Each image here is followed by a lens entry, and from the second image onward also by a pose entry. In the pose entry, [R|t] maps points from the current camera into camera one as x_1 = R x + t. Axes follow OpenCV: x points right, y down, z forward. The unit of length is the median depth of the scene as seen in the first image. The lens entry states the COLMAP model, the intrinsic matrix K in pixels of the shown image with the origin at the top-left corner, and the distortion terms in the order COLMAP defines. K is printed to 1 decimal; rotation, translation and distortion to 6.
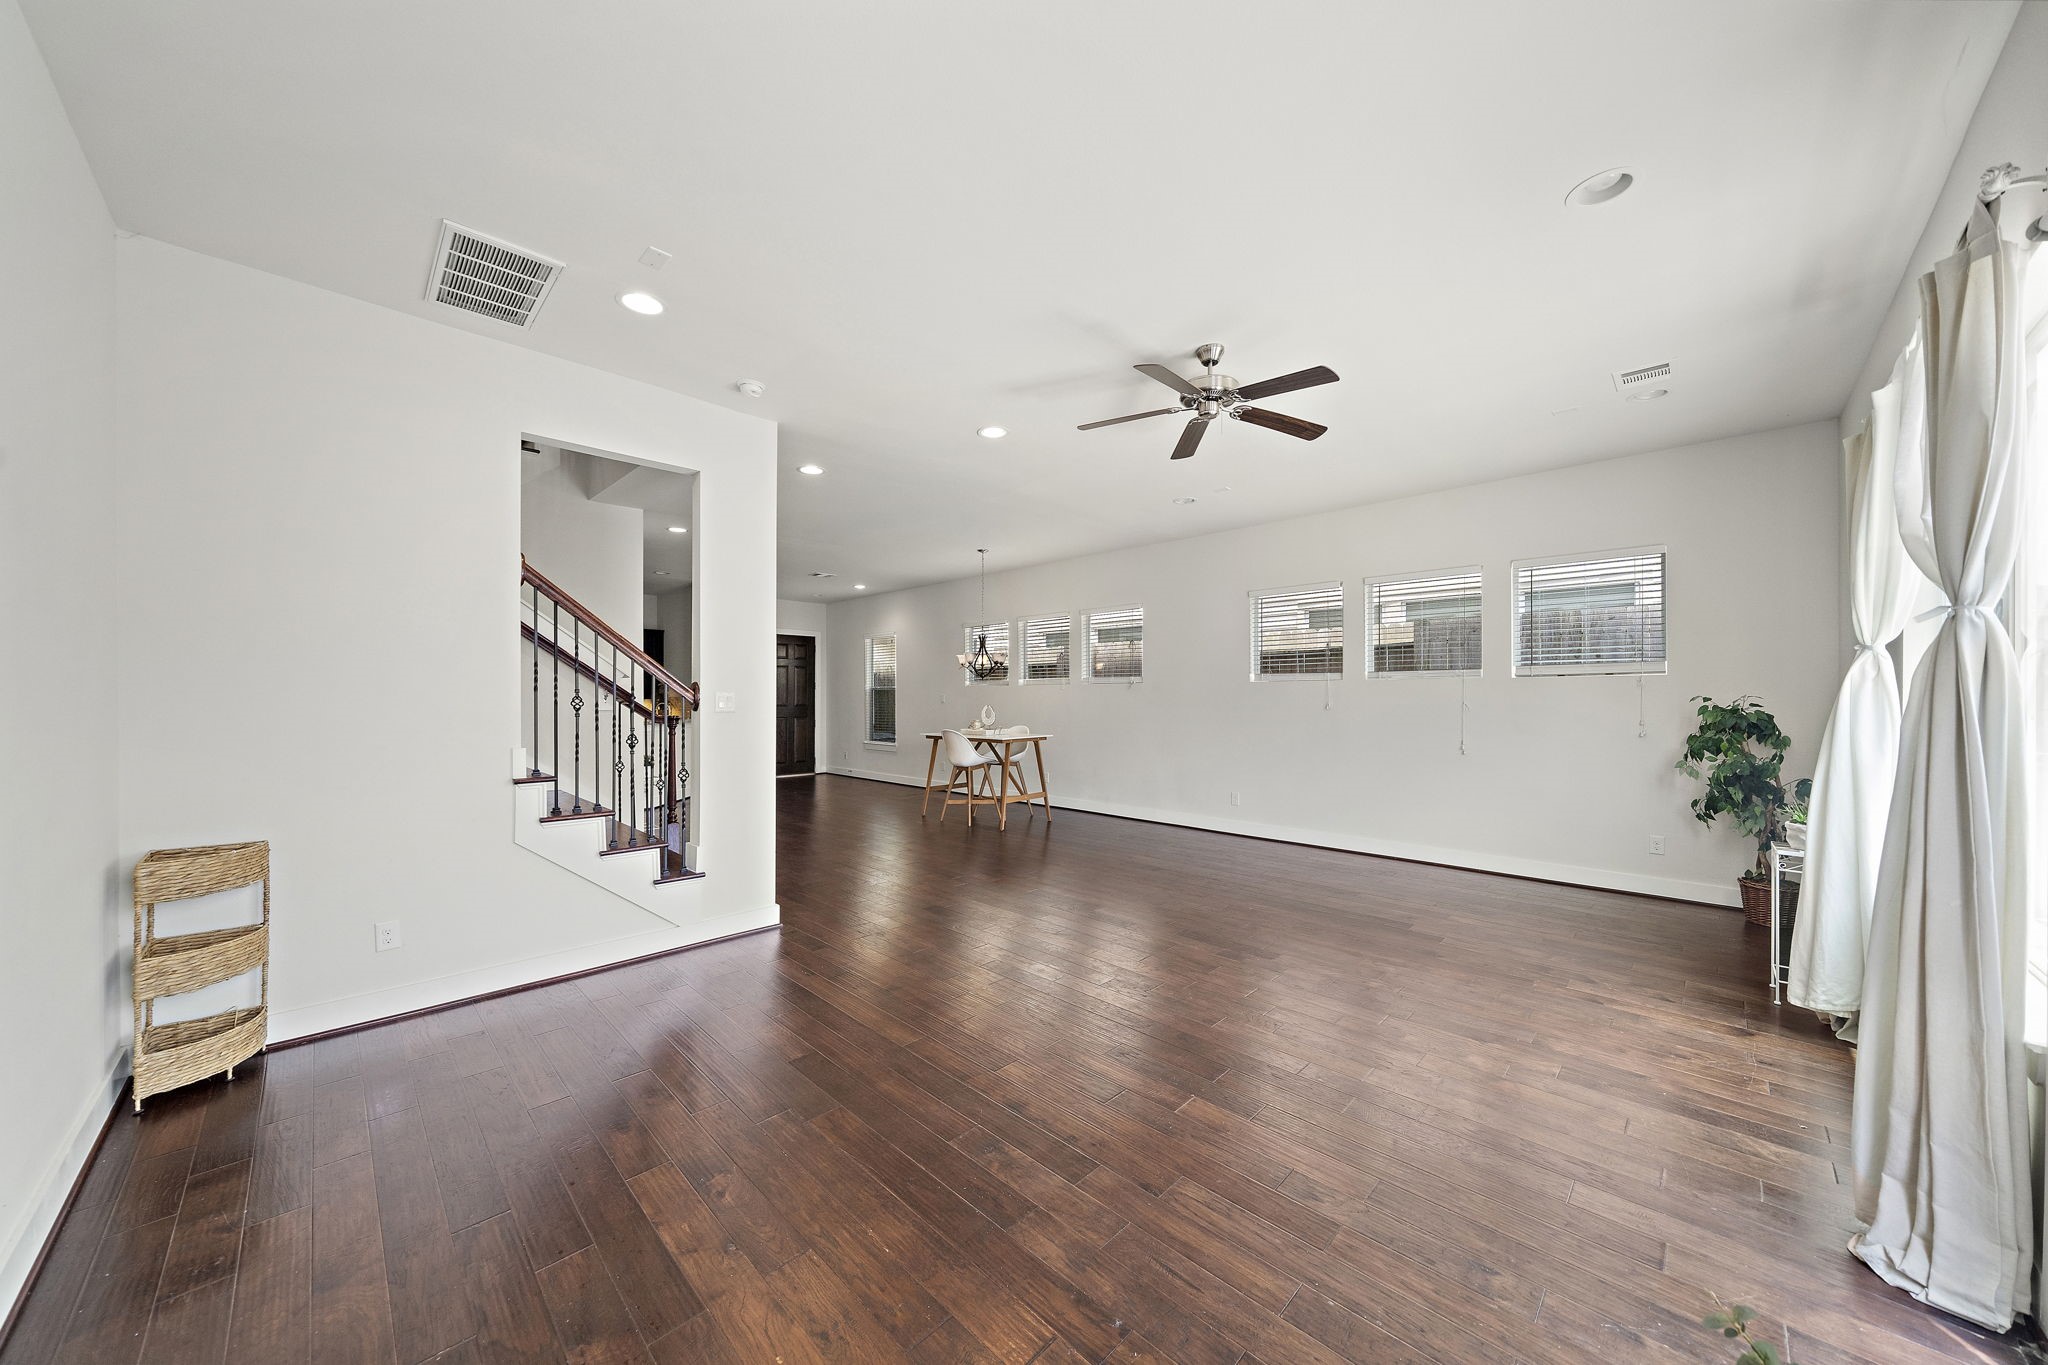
lens RADIAL K [[706.1, 0, 1017.3], [0, 706.1, 690.7], [0, 0, 1]] dist [-0.001027, -0.000098]
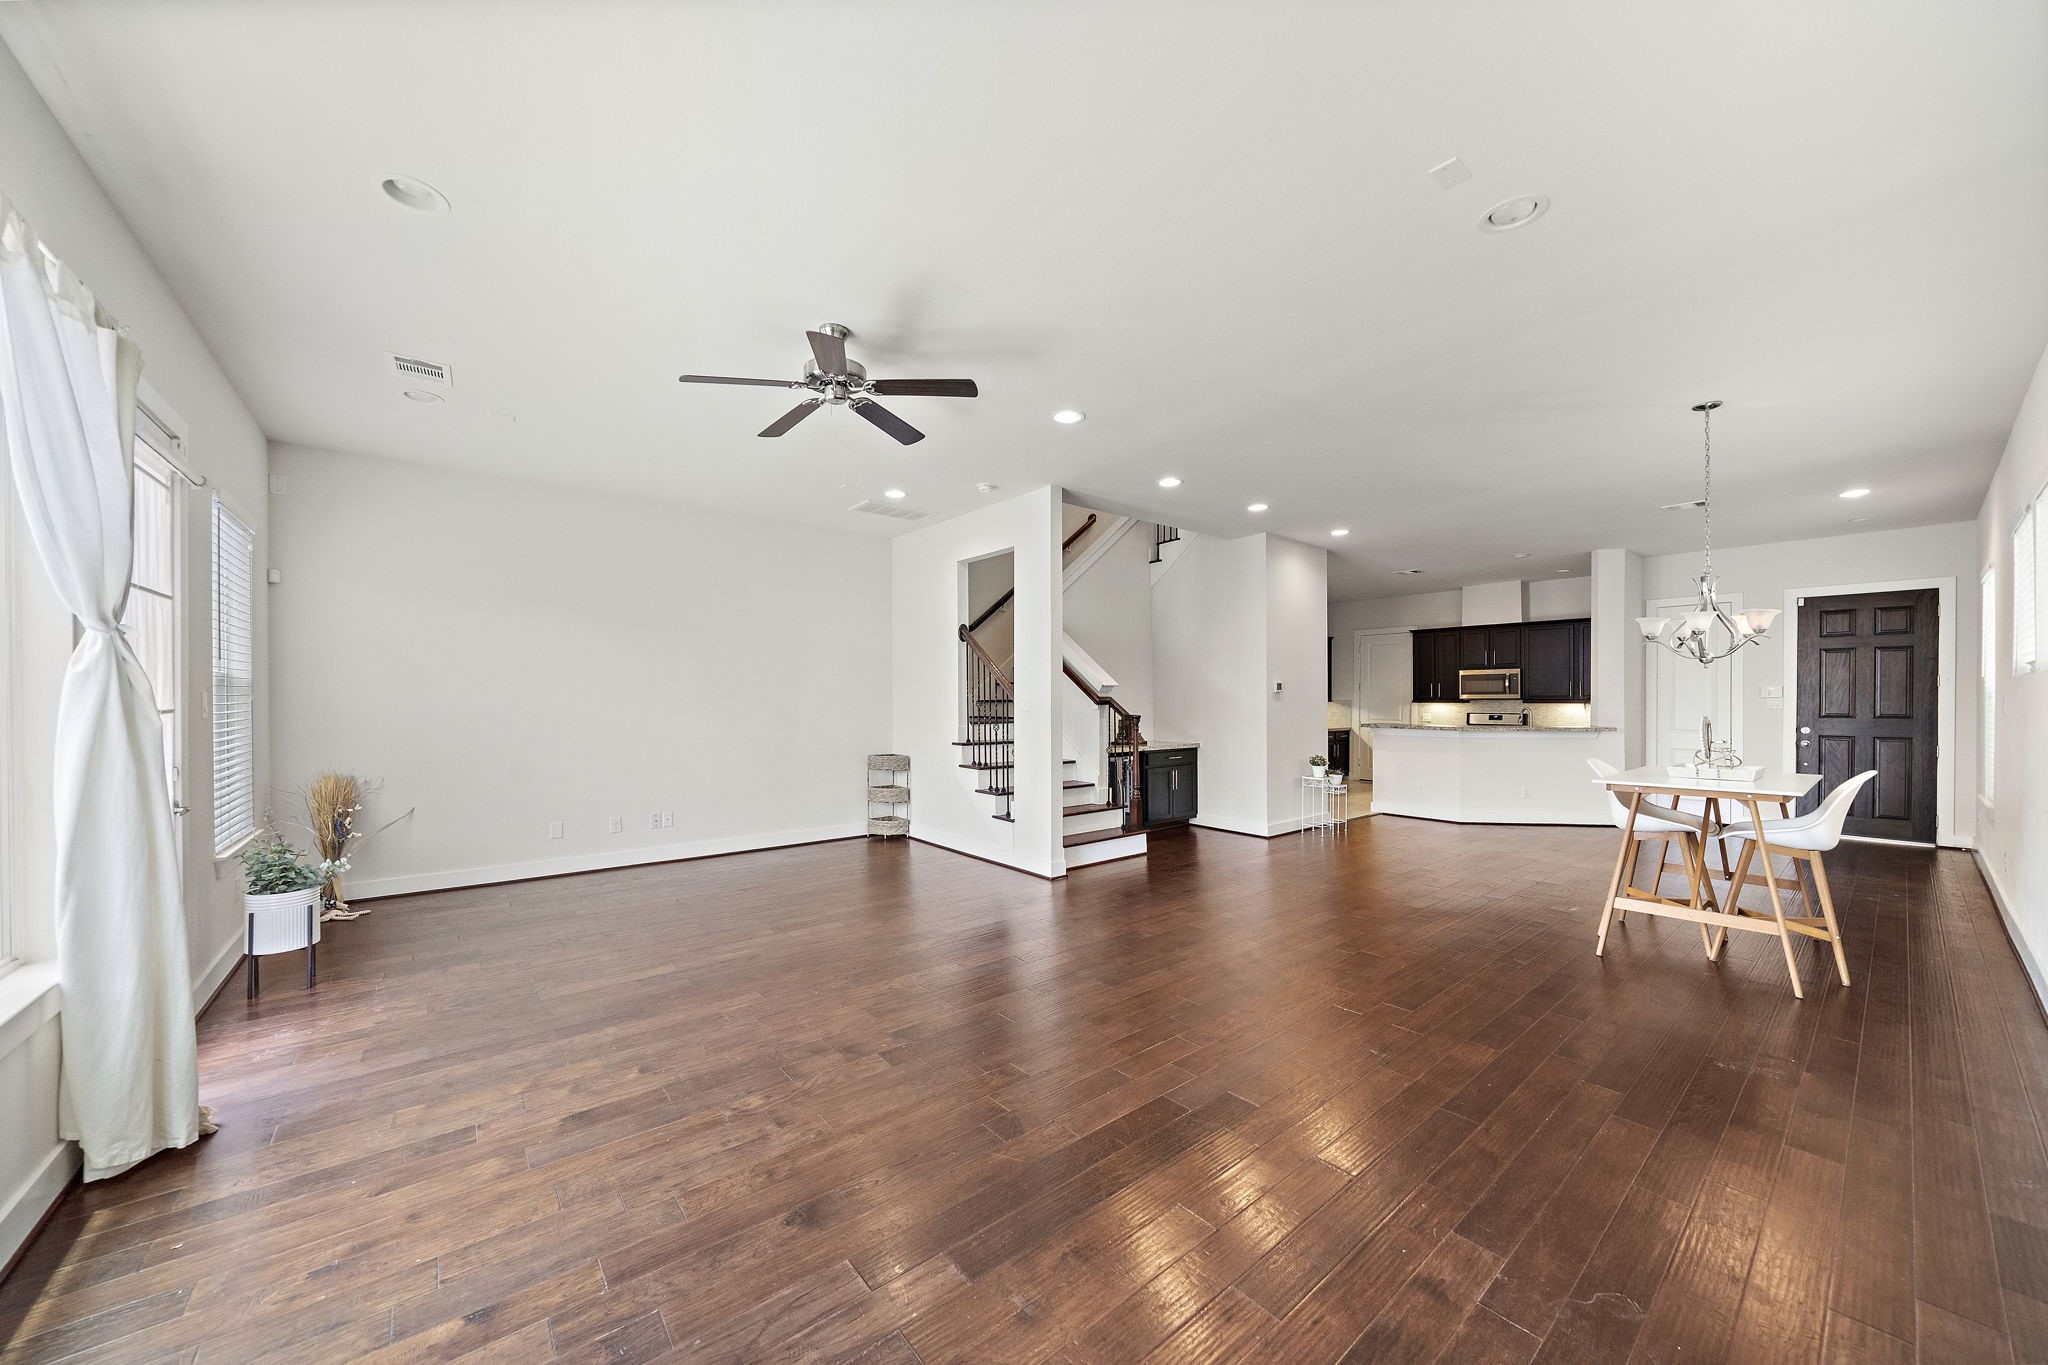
lens RADIAL K [[706.1, 0, 1017.3], [0, 706.1, 690.7], [0, 0, 1]] dist [-0.001027, -0.000098]
pose [[-0.093346, -0.012492, -0.995555, 1.359188], [0.005480, 0.999900, -0.013061, 0.006366], [0.995619, -0.006675, -0.093268, 1.506633]]
